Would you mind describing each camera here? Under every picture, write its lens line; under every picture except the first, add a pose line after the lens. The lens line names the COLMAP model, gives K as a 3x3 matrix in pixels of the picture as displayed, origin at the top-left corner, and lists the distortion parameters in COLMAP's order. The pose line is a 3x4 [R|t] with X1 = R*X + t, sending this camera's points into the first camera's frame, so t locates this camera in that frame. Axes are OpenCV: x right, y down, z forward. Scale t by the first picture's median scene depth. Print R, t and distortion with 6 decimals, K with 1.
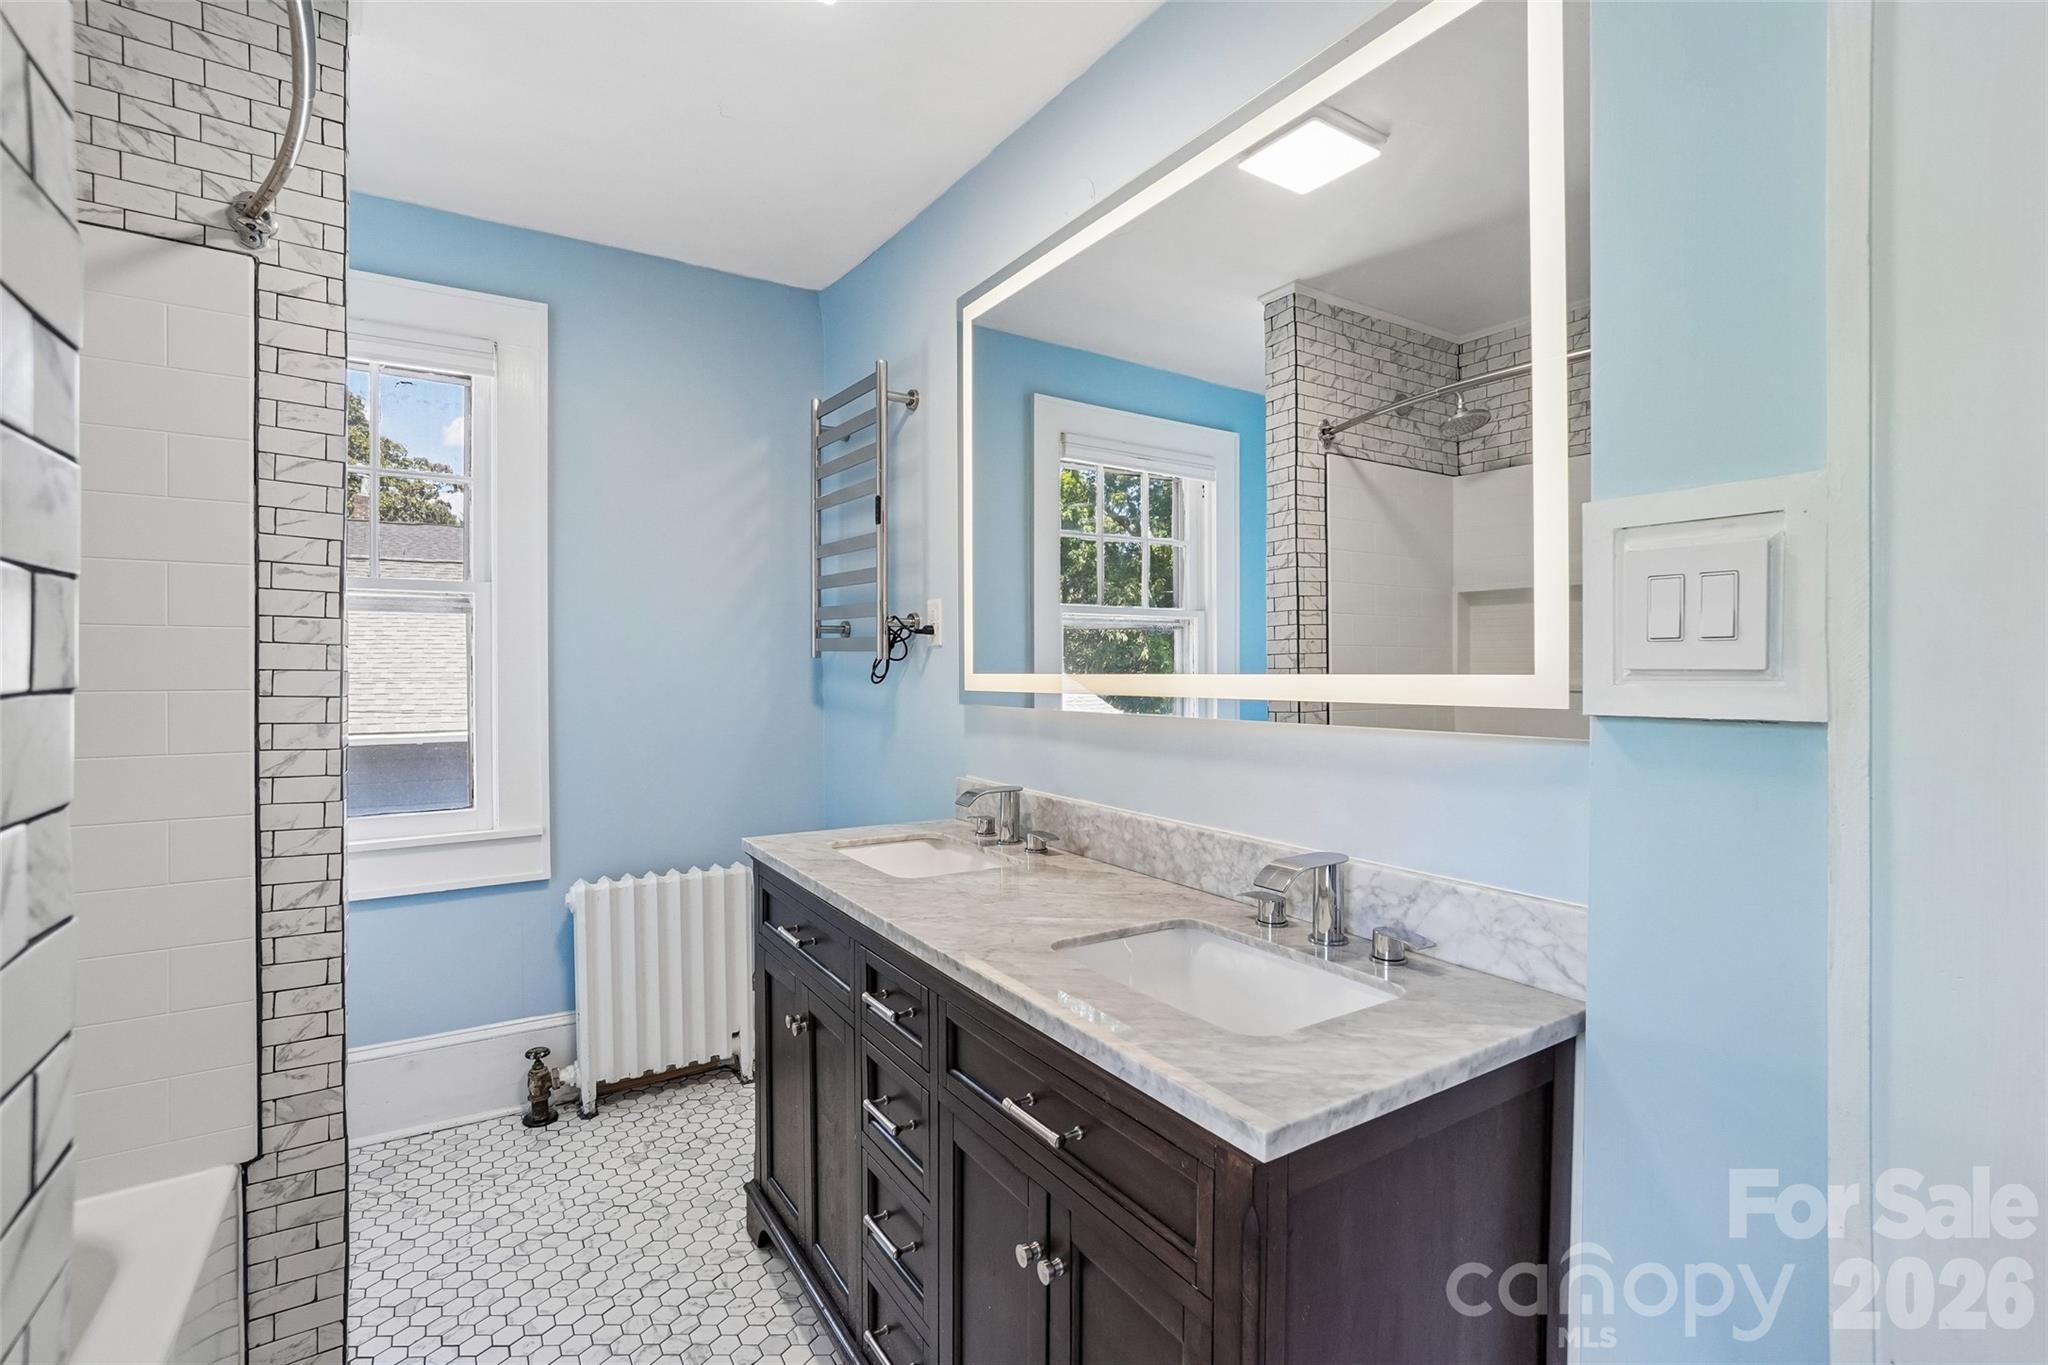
lens RADIAL K [[928.8, 0, 1039.1], [0, 928.8, 674.3], [0, 0, 1]] dist [-0.057352, 0.019944]
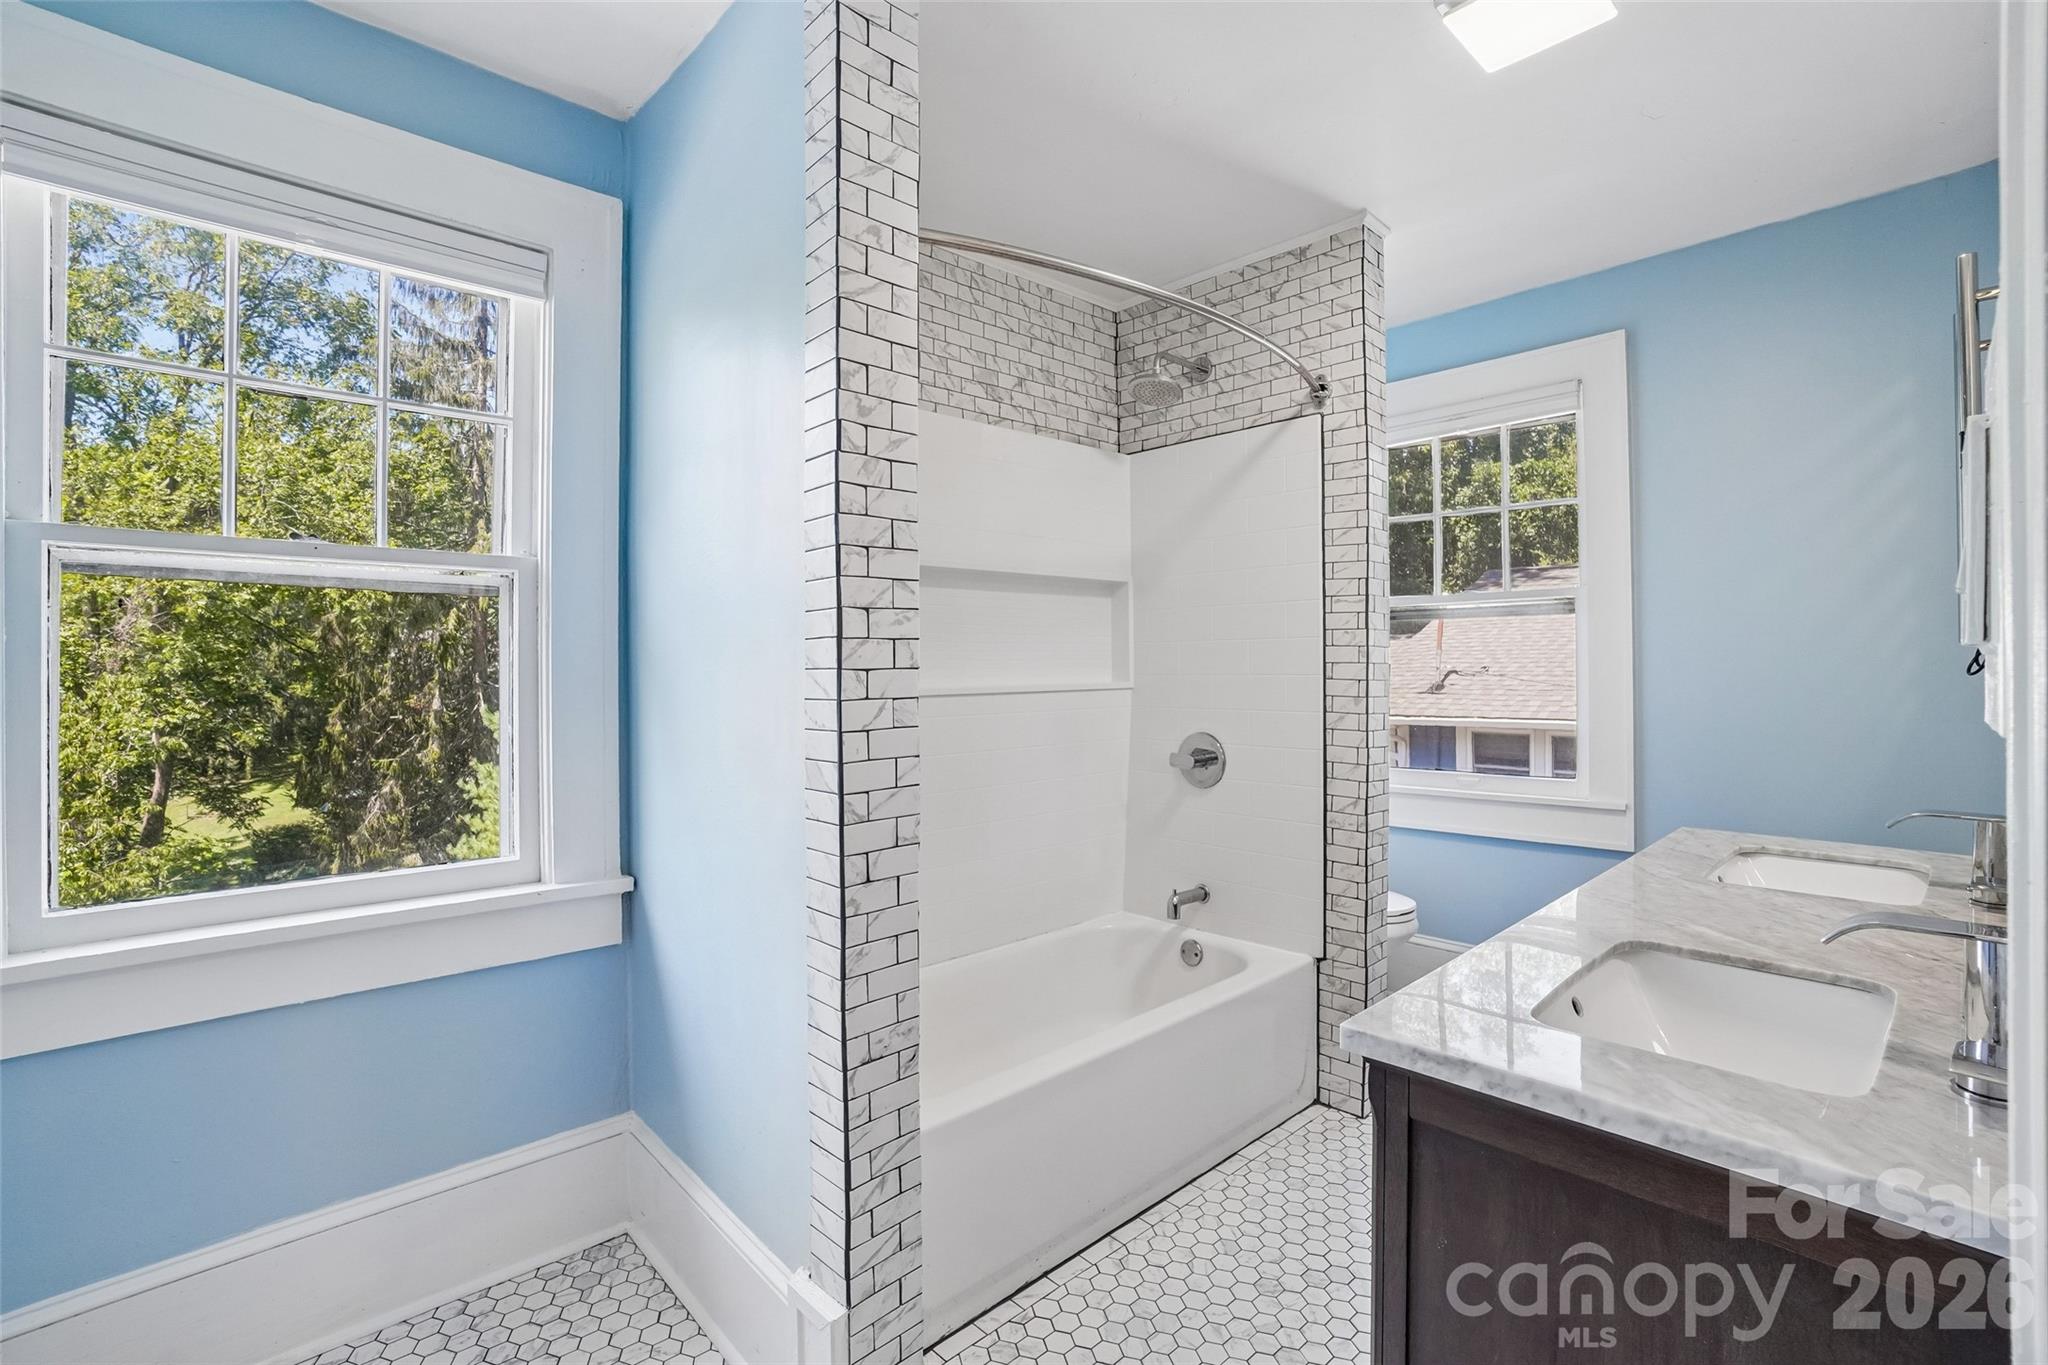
lens RADIAL K [[928.8, 0, 1027.3], [0, 928.8, 679.8], [0, 0, 1]] dist [-0.057352, 0.019944]
pose [[0.149543, 0.003998, -0.988747, 0.722024], [0.001066, 0.999991, 0.004205, 0.018362], [0.988755, -0.001683, 0.149537, 0.207214]]
